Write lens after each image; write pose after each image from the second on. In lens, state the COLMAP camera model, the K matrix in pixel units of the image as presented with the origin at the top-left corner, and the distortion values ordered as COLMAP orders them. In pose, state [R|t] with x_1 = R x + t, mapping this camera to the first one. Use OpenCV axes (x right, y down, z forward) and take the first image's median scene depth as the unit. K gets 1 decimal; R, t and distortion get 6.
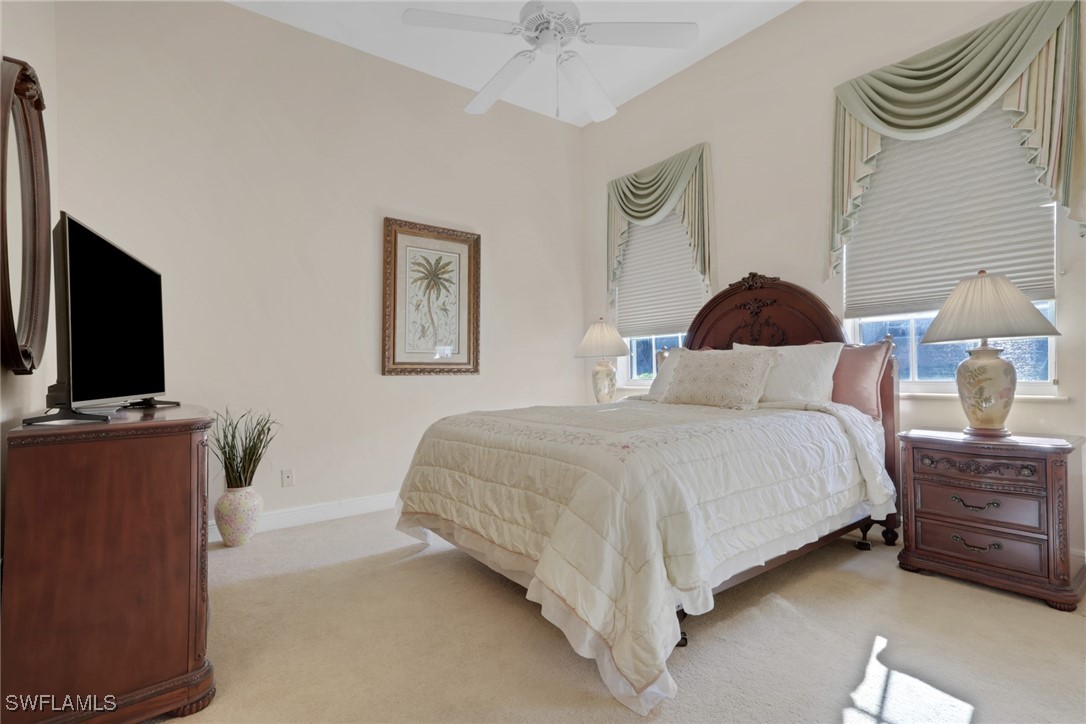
lens RADIAL K [[506.0, 0, 543.6], [0, 506.0, 366.5], [0, 0, 1]] dist [-0.000180, 0.000278]
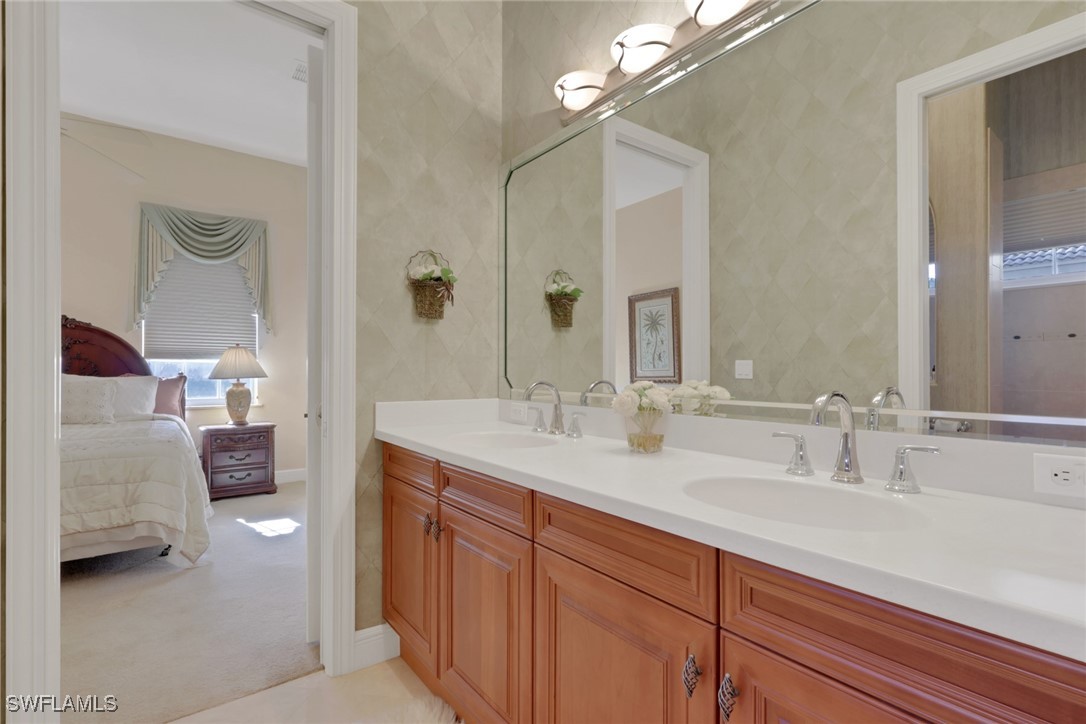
lens RADIAL K [[506.0, 0, 543.6], [0, 506.0, 366.5], [0, 0, 1]] dist [-0.000180, 0.000278]
pose [[-0.005586, 0.031871, 0.999476, -1.155329], [-0.003949, 0.999483, -0.031894, -0.038313], [-0.999977, -0.004125, -0.005458, -0.220264]]
